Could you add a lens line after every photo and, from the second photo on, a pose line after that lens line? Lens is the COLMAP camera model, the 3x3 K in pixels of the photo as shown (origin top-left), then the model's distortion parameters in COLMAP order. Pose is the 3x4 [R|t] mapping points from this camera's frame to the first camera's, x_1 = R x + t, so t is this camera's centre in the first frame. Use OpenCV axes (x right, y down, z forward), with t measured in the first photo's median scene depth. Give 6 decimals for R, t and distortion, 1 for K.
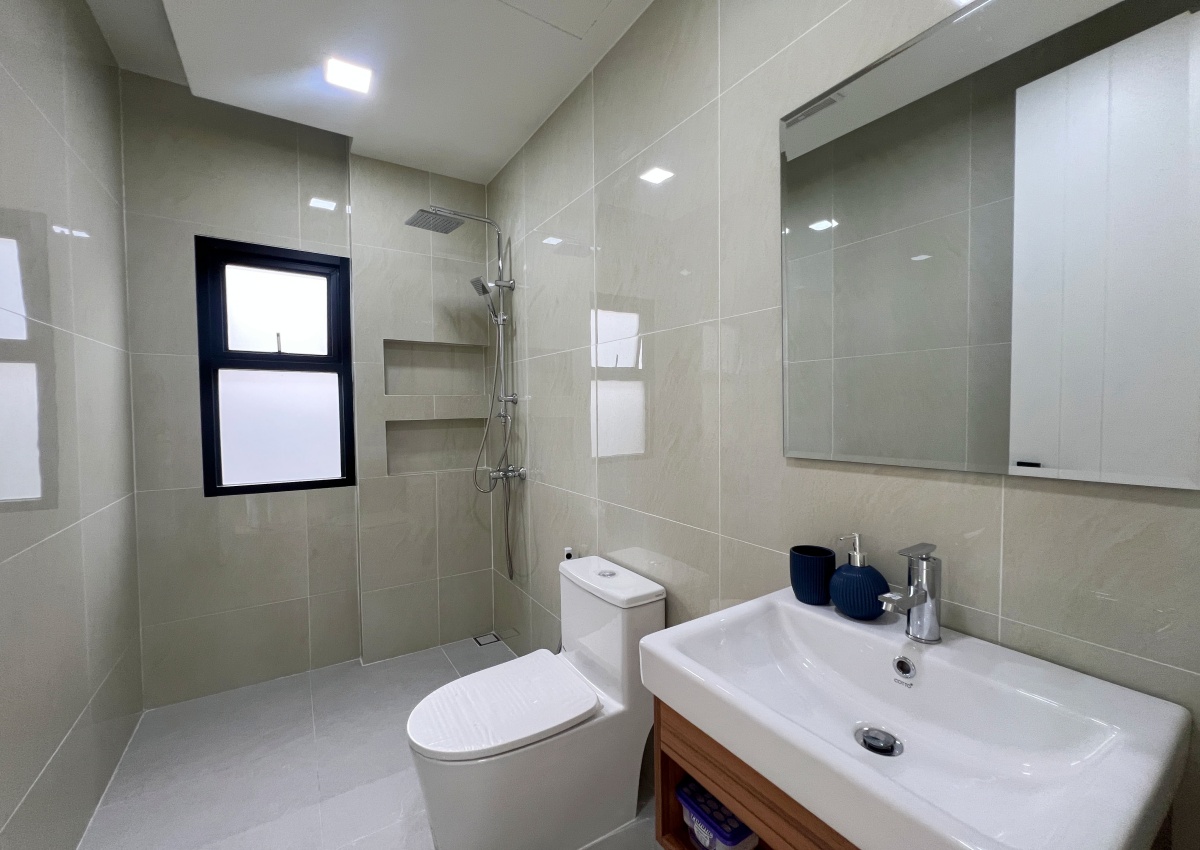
lens RADIAL K [[488.1, 0, 593.9], [0, 488.1, 423.9], [0, 0, 1]] dist [-0.005390, 0.002068]
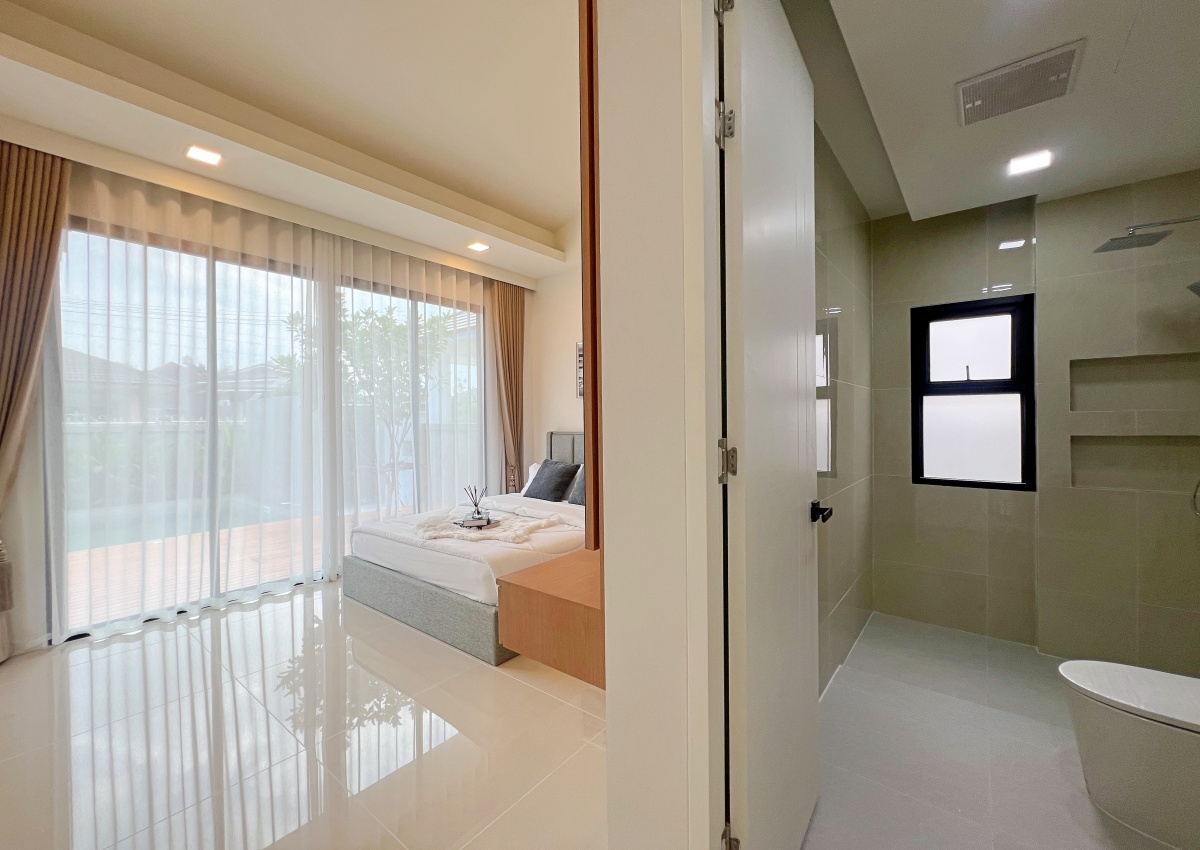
lens RADIAL K [[488.1, 0, 600.4], [0, 488.1, 424.3], [0, 0, 1]] dist [-0.005390, 0.002068]
pose [[0.341145, 0.008400, -0.939973, 0.234821], [-0.028118, 0.999604, -0.001272, -0.000226], [0.939590, 0.026864, 0.341246, -0.351847]]
